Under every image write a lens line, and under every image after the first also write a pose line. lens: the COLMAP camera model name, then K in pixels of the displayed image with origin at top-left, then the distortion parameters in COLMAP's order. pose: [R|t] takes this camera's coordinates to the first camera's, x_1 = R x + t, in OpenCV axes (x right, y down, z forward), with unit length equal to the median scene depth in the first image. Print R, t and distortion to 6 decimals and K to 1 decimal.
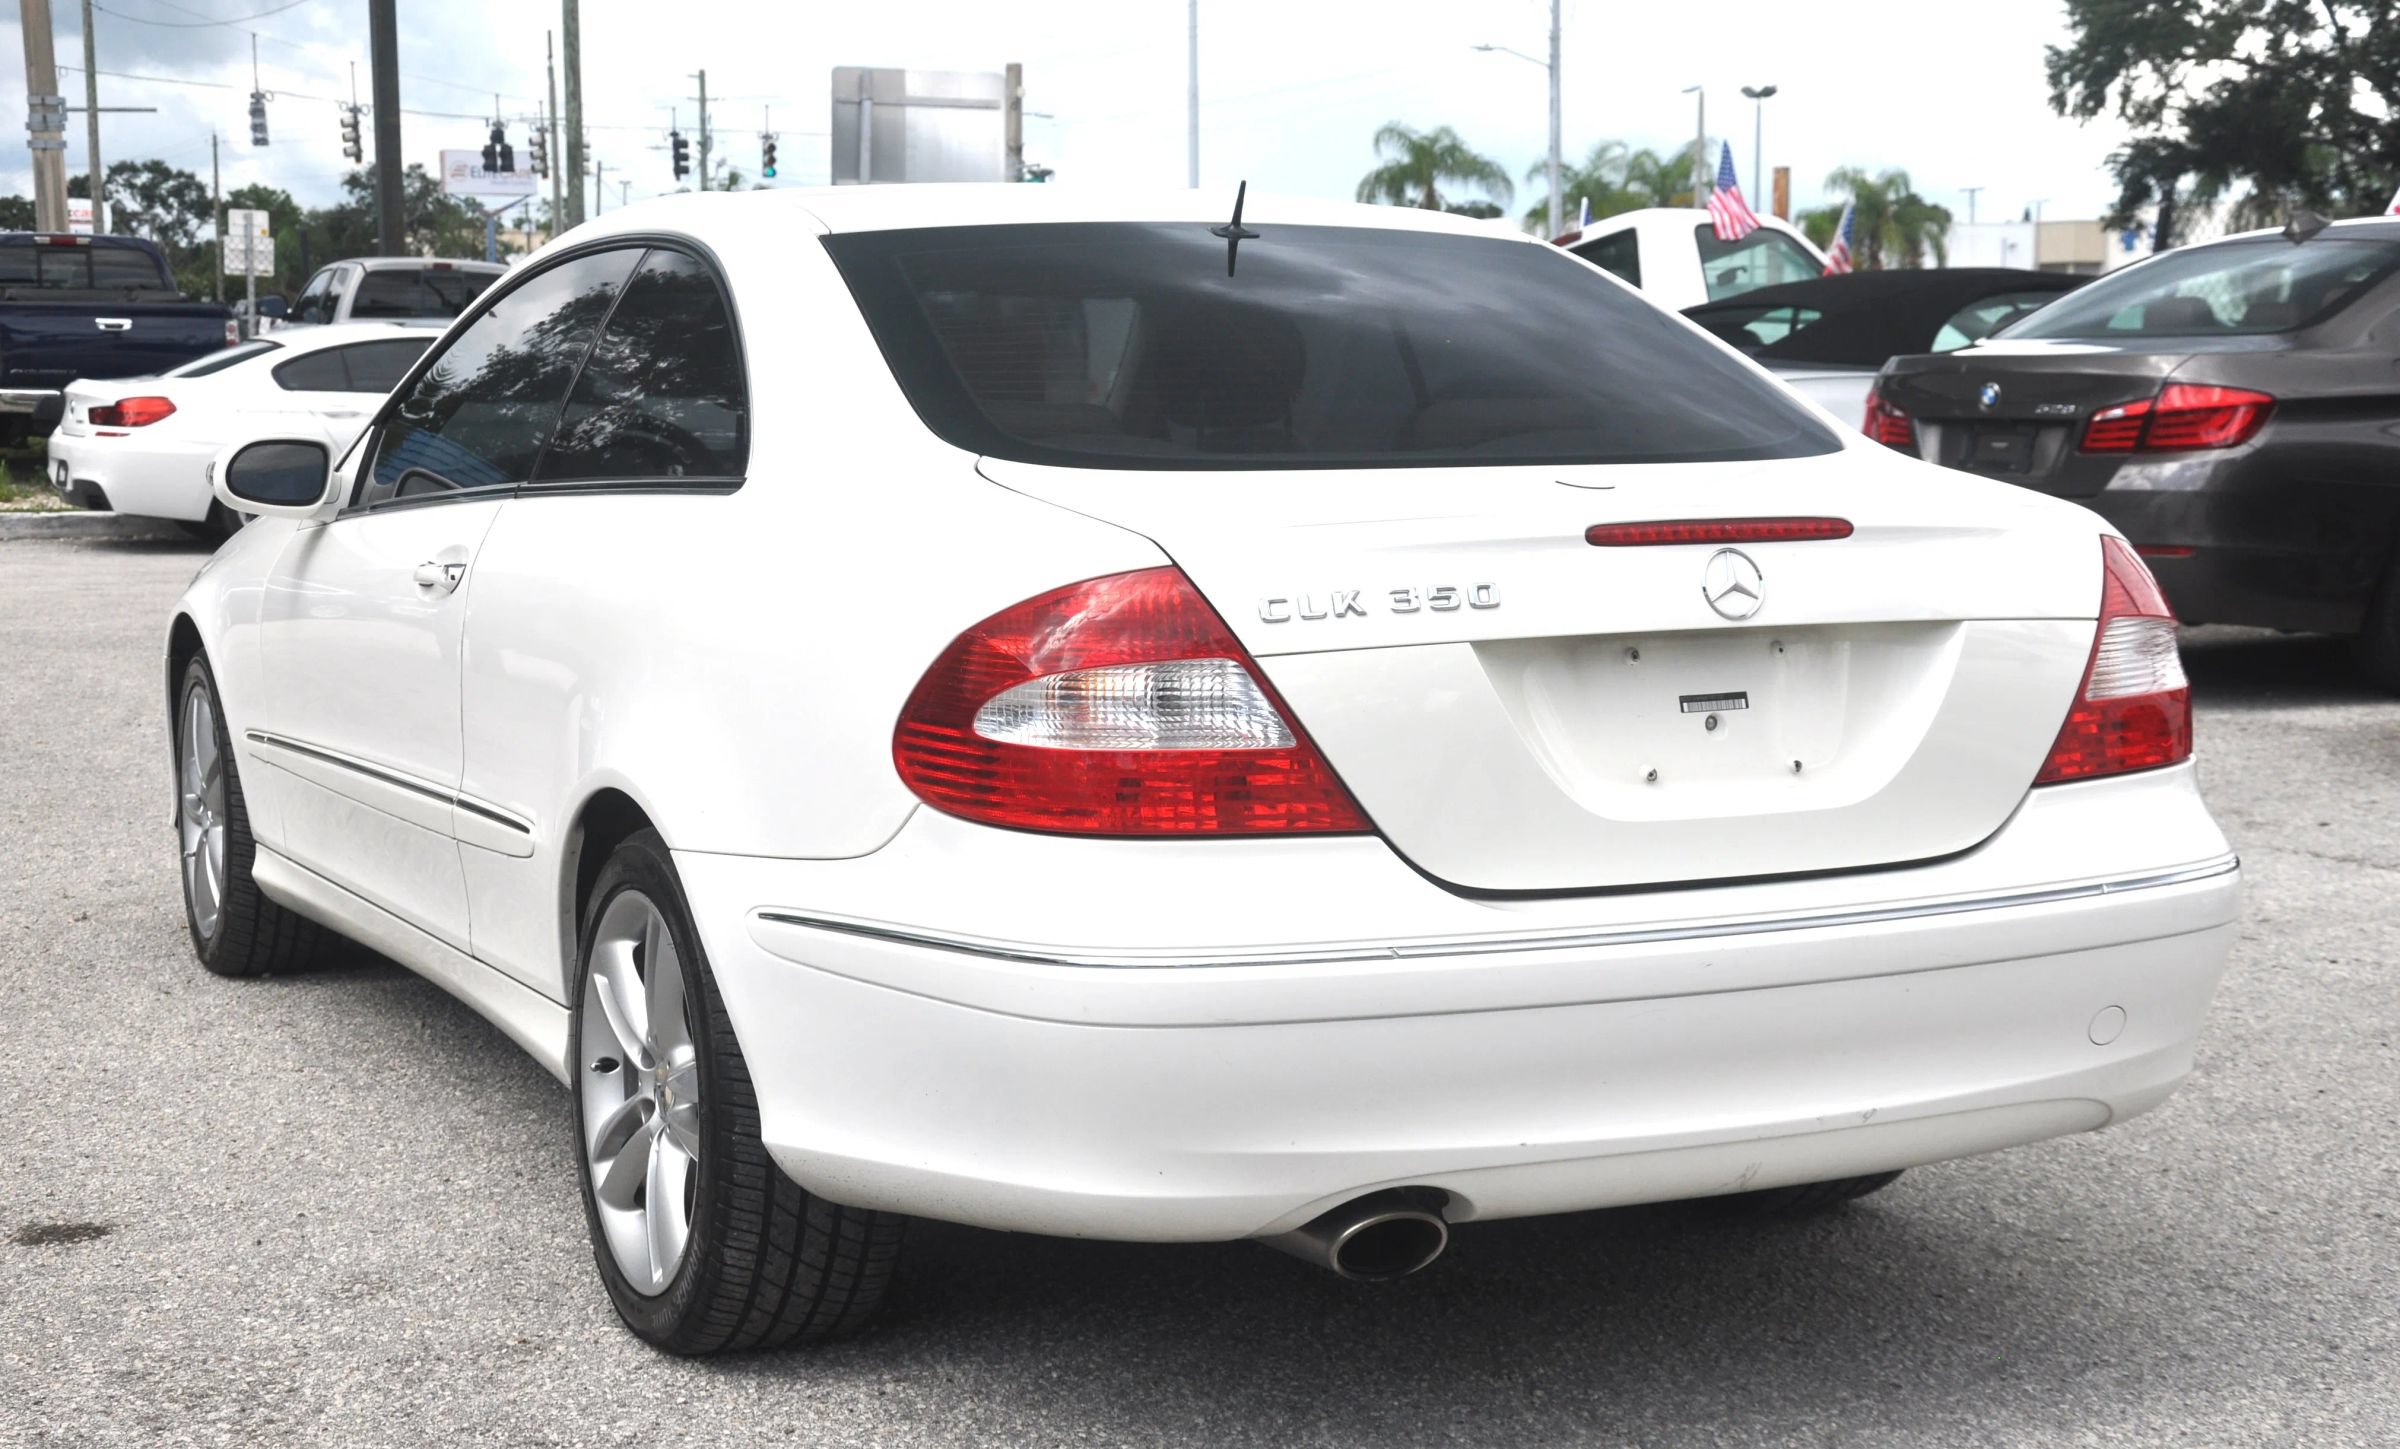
lens RADIAL K [[3319.9, 0, 1213.7], [0, 3319.9, 720.1], [0, 0, 1]] dist [0.124958, 0.000000]
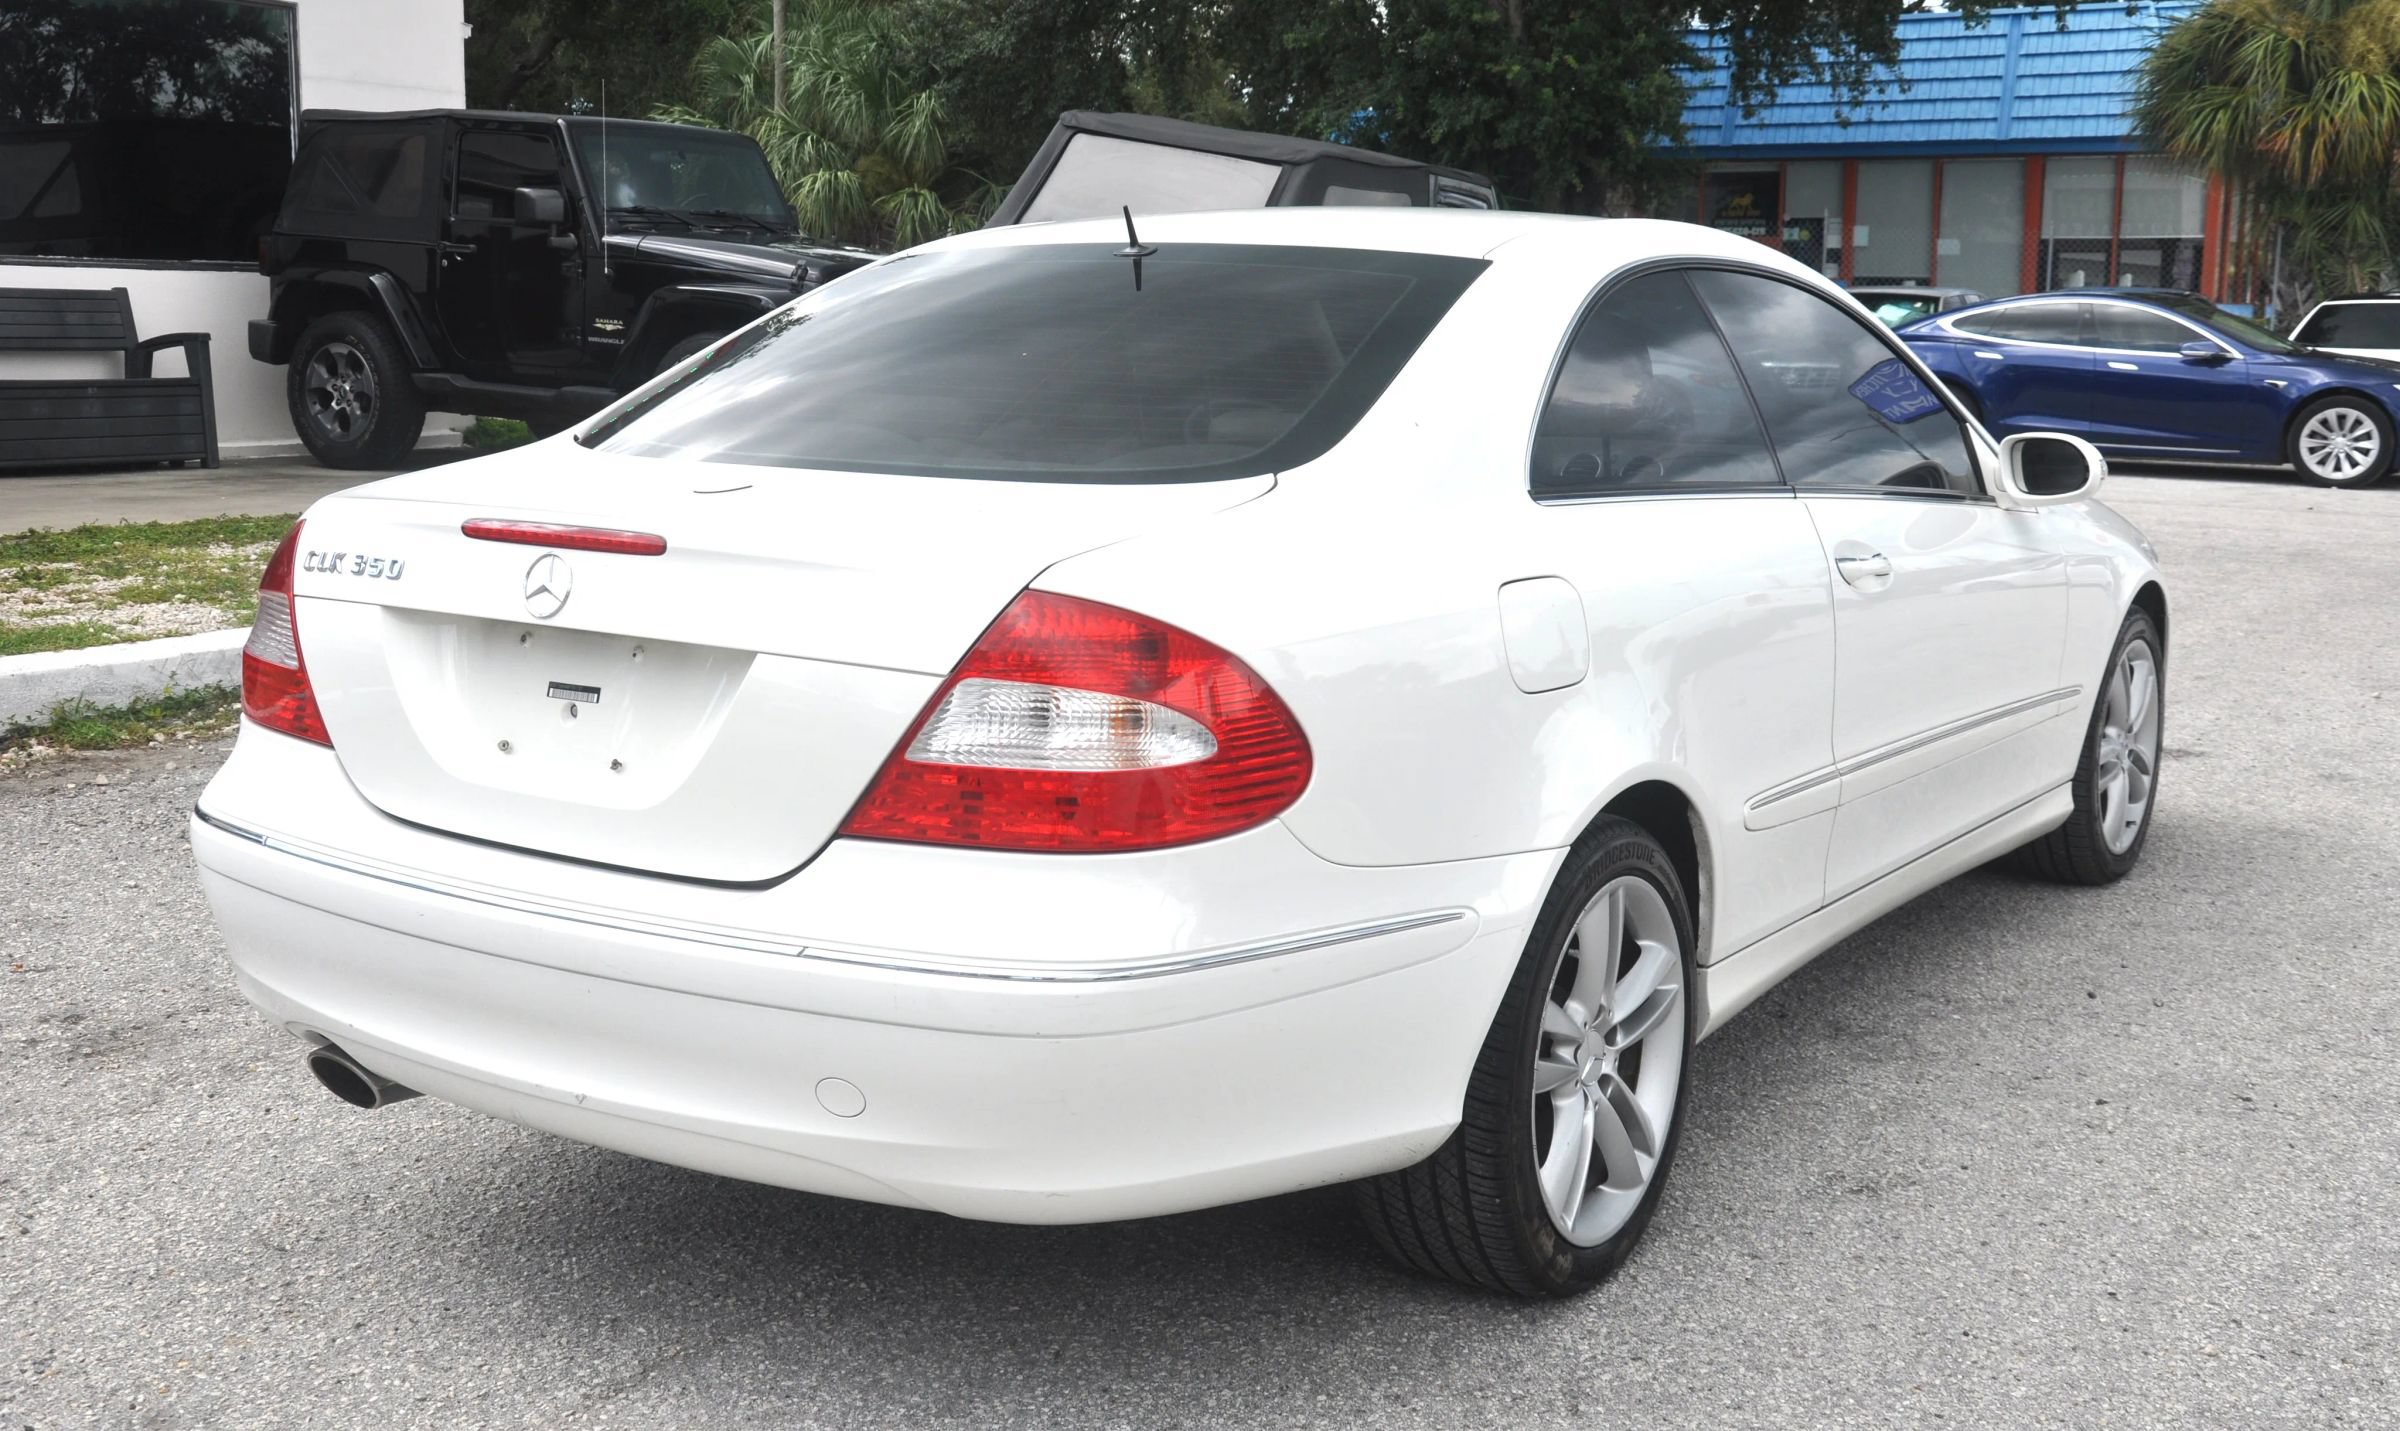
lens RADIAL K [[2441.1, 0, 1212.5], [0, 2441.1, 706.1], [0, 0, 1]] dist [0.025854, 0.000000]
pose [[0.504803, 0.149548, -0.850182, 0.891657], [-0.109007, 0.988039, 0.109073, -0.105743], [0.856325, 0.037616, 0.515066, 0.727998]]
